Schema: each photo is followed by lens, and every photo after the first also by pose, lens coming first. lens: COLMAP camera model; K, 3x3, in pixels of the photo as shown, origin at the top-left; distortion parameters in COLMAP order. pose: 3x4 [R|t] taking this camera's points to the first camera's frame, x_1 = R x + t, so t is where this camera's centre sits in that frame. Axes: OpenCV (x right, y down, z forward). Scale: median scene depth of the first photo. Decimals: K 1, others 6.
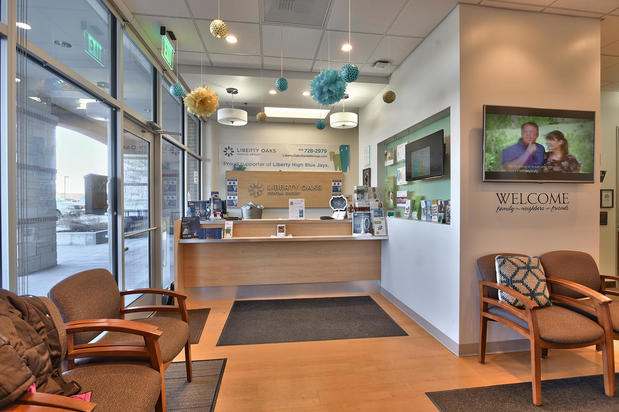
lens RADIAL K [[291.4, 0, 307.8], [0, 291.4, 204.2], [0, 0, 1]] dist [-0.013028, 0.001380]
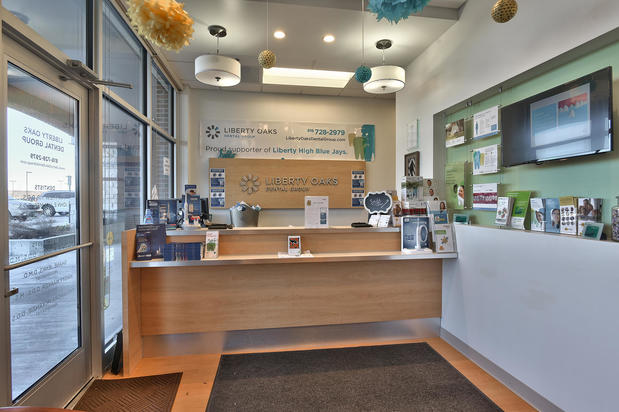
lens RADIAL K [[318.3, 0, 306.7], [0, 318.3, 204.1], [0, 0, 1]] dist [-0.016421, -0.001596]
pose [[0.999818, -0.000092, 0.019057, -0.074398], [0.000044, 0.999997, 0.002494, -0.002178], [-0.019057, -0.002493, 0.999815, 0.288336]]
